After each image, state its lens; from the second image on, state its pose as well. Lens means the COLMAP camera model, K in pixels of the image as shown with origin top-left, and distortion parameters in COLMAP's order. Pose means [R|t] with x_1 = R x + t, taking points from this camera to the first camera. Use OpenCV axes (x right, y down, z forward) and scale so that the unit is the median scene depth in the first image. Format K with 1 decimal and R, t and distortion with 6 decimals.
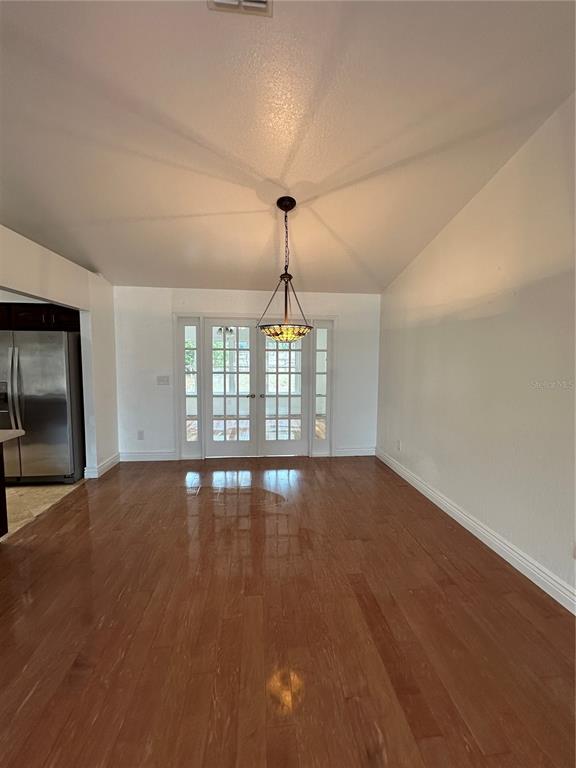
lens RADIAL K [[305.1, 0, 289.0], [0, 305.1, 382.0], [0, 0, 1]] dist [0.000692, 0.000037]
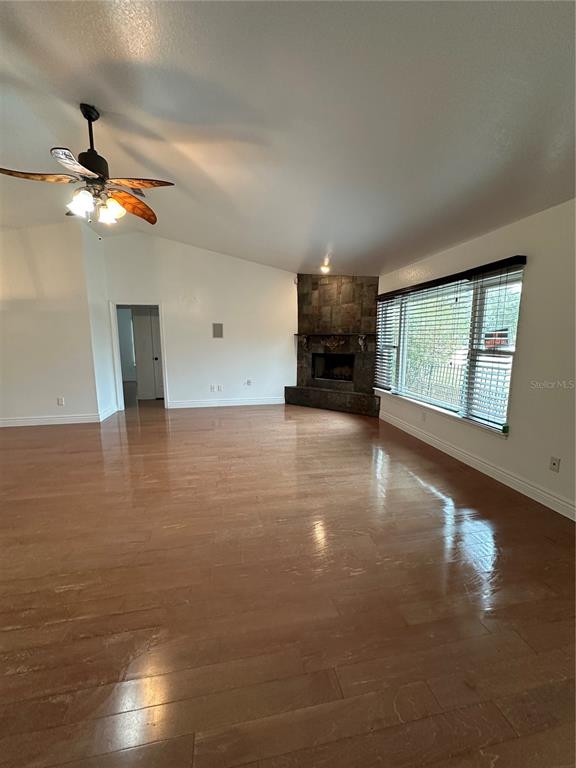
lens RADIAL K [[305.1, 0, 284.8], [0, 305.1, 384.0], [0, 0, 1]] dist [0.000692, 0.000037]
pose [[-0.079095, -0.158893, 0.984122, -0.780451], [0.076178, 0.983365, 0.164893, 0.033407], [-0.993952, 0.088011, -0.065675, -0.361750]]
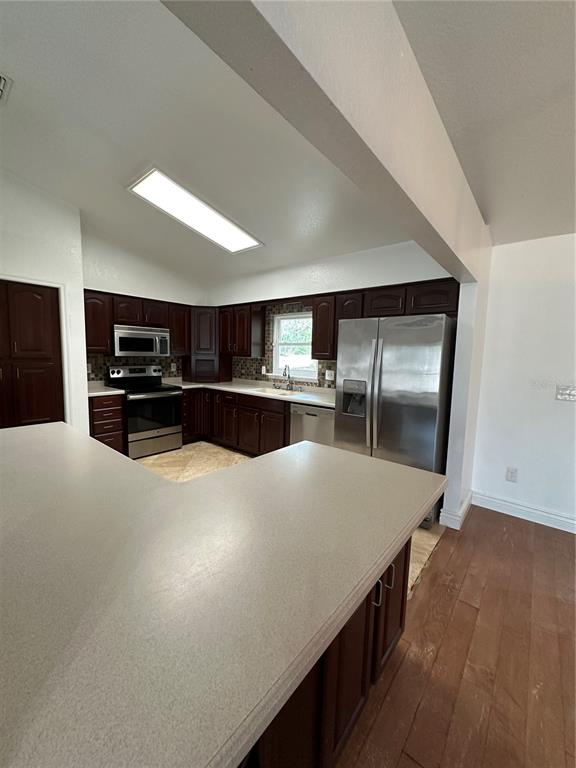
lens RADIAL K [[305.1, 0, 287.5], [0, 305.1, 383.3], [0, 0, 1]] dist [0.000692, 0.000037]
pose [[0.695253, 0.080973, -0.714189, -0.357657], [-0.070393, 0.996528, 0.044458, -0.012039], [0.715310, 0.019364, 0.698539, 0.203613]]
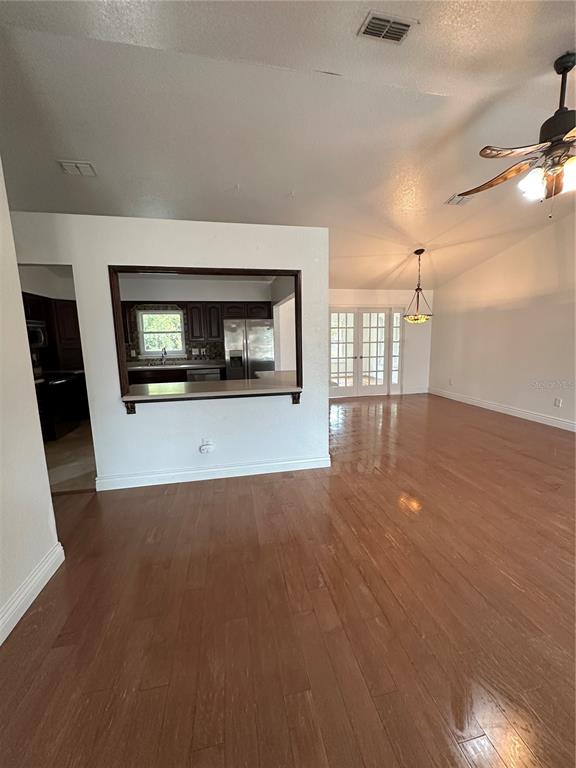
lens RADIAL K [[305.1, 0, 290.7], [0, 305.1, 383.1], [0, 0, 1]] dist [0.000692, 0.000037]
pose [[0.994305, -0.041058, 0.098340, -0.613157], [0.033445, 0.996403, 0.077859, 0.043735], [-0.101183, -0.074127, 0.992102, -0.533100]]
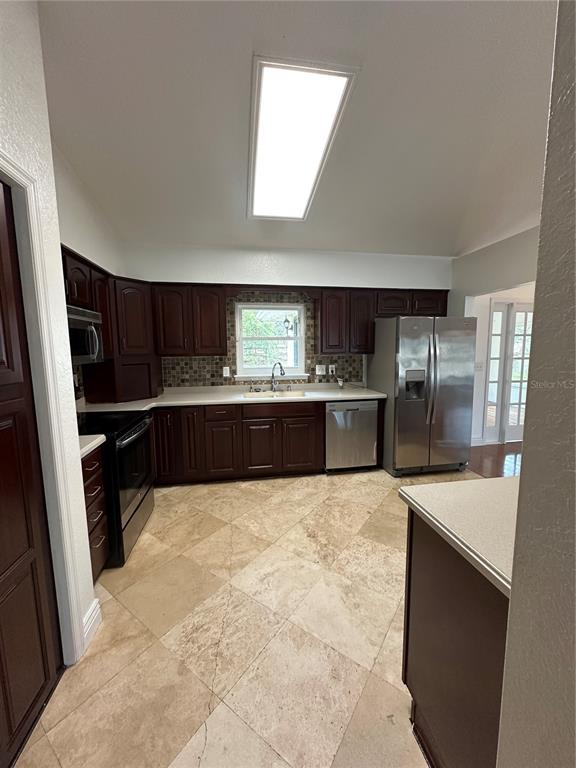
lens RADIAL K [[305.1, 0, 295.2], [0, 305.1, 380.9], [0, 0, 1]] dist [0.000692, 0.000037]
pose [[0.998284, -0.021909, 0.054298, -1.023611], [0.019940, 0.999133, 0.036552, -0.006477], [-0.055051, -0.035406, 0.997856, 0.039155]]
